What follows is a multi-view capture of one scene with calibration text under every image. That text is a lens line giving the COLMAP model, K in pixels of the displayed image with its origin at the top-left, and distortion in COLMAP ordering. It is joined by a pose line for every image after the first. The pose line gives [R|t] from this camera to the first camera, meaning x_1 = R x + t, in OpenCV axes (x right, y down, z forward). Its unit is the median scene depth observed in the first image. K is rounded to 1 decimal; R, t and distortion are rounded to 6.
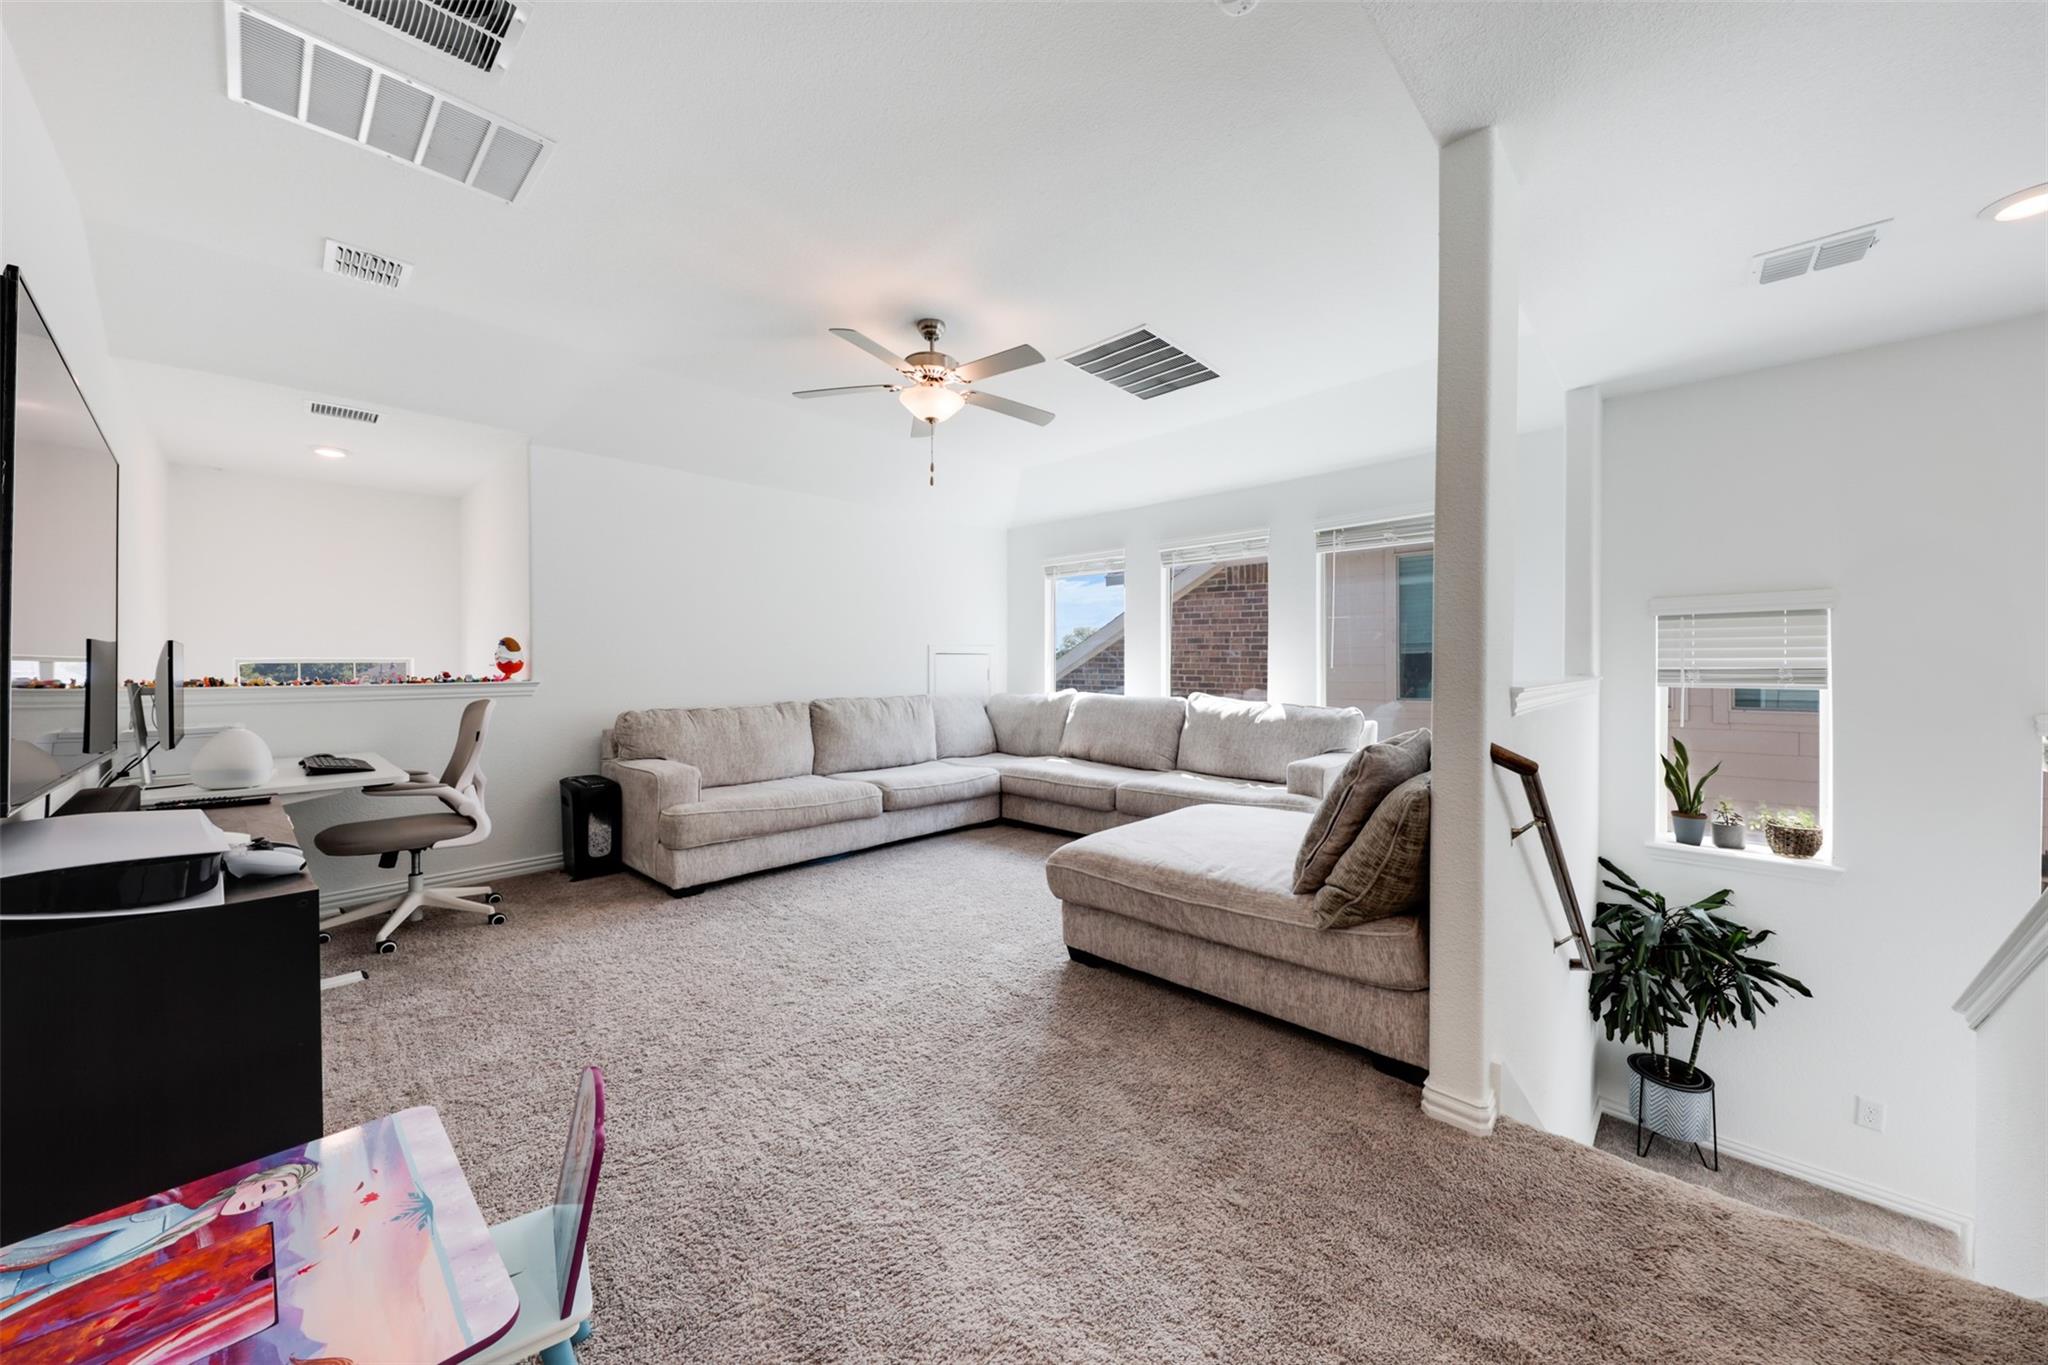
lens RADIAL K [[723.6, 0, 1023.2], [0, 723.6, 672.1], [0, 0, 1]] dist [0.004782, -0.003010]
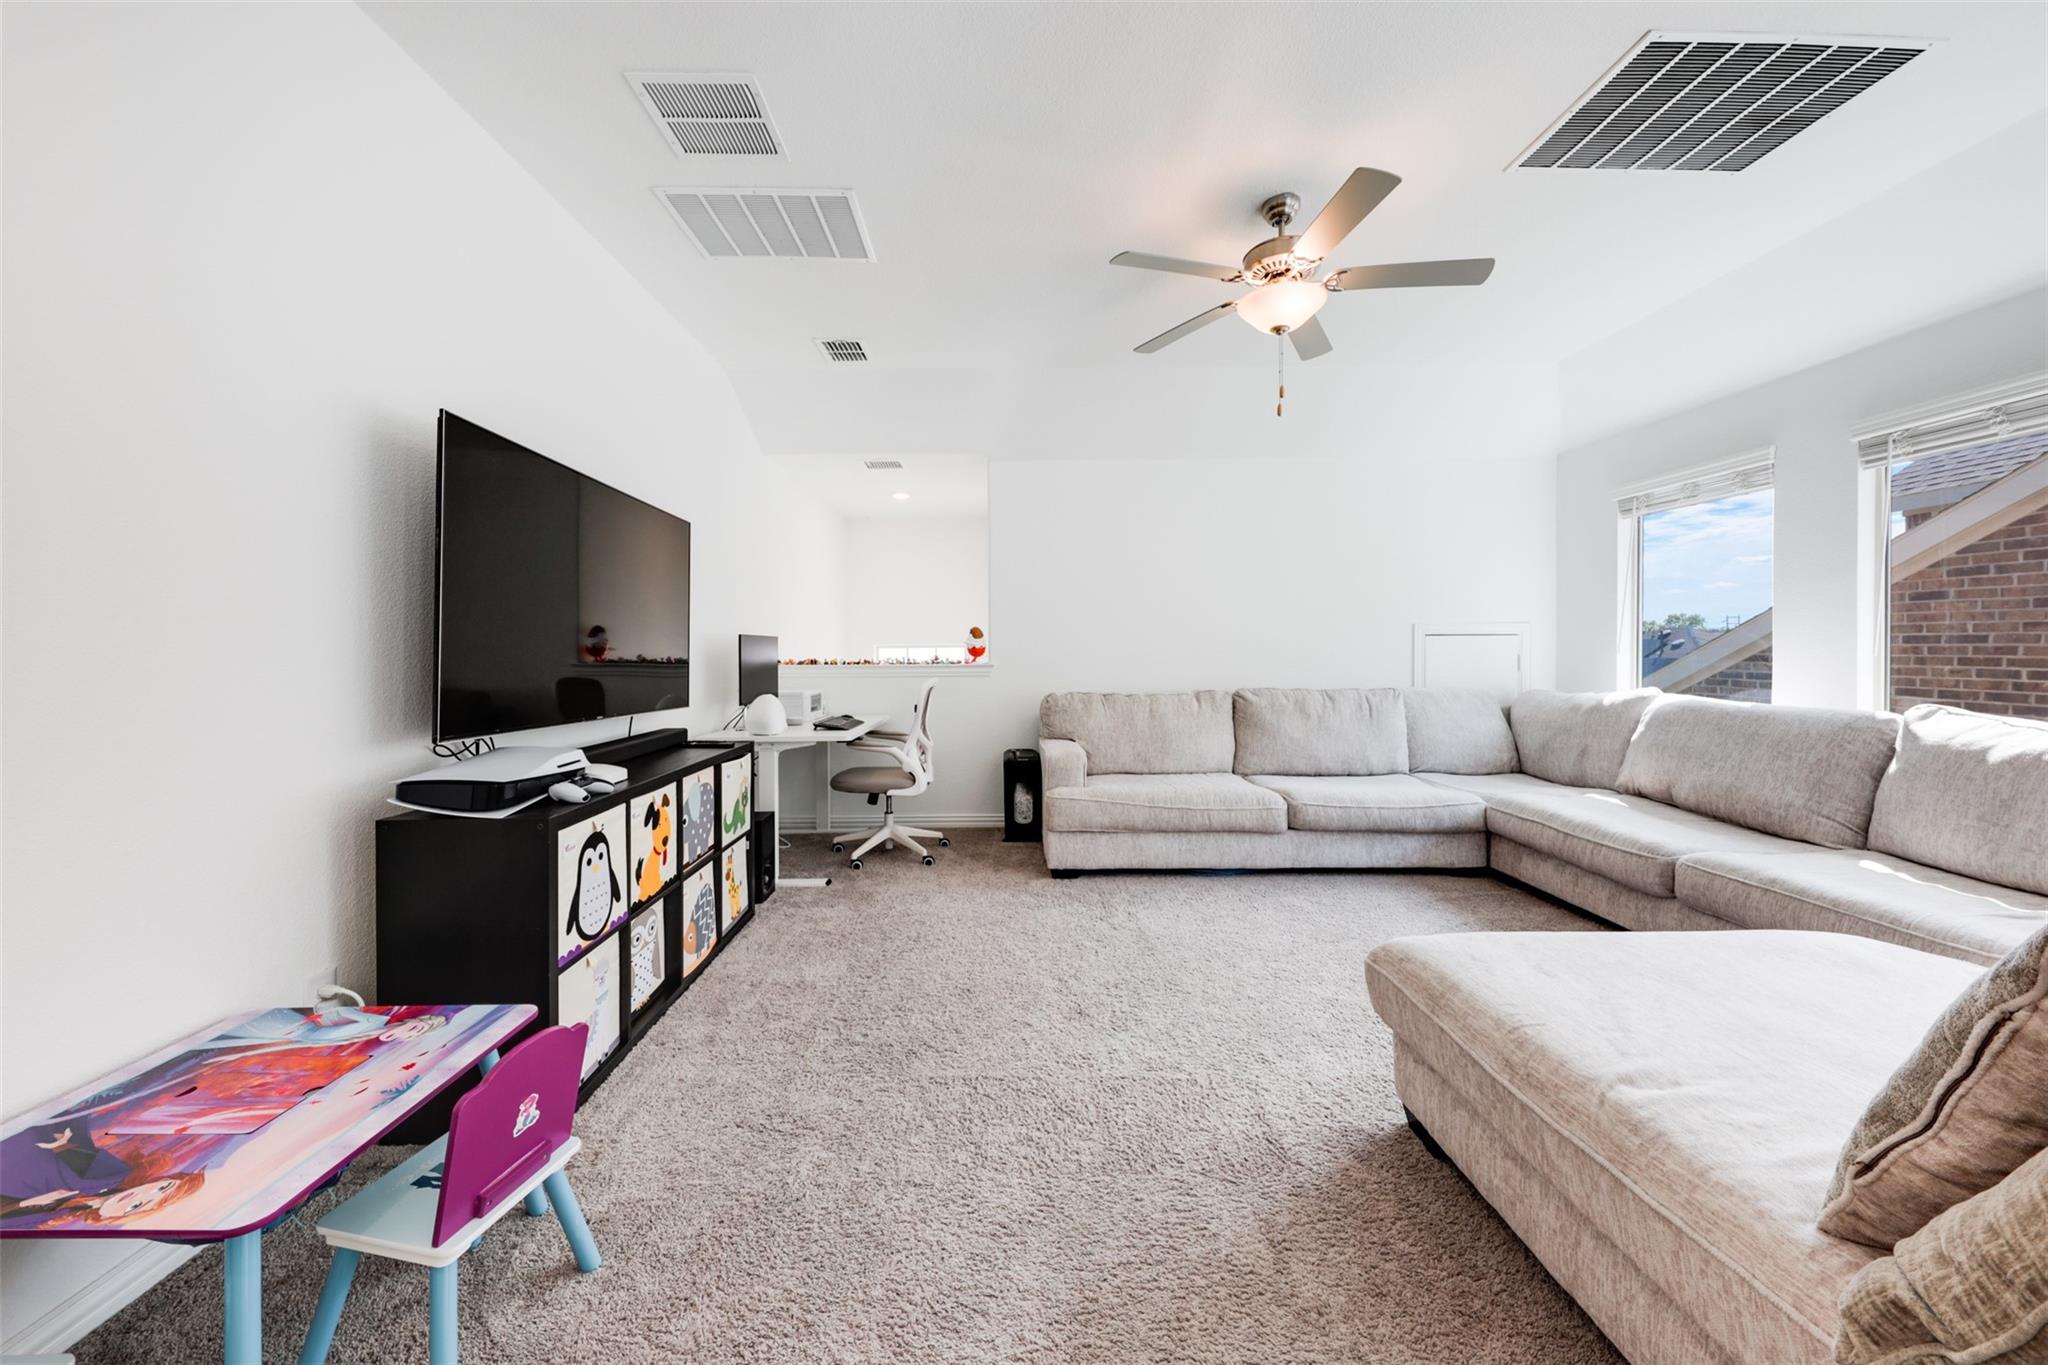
lens RADIAL K [[723.6, 0, 941.4], [0, 723.6, 658.7], [0, 0, 1]] dist [0.004782, -0.003010]
pose [[0.688832, 0.008759, -0.724868, 0.153344], [-0.006103, 0.999962, 0.006283, -0.003299], [0.724895, 0.000096, 0.688859, 0.179212]]
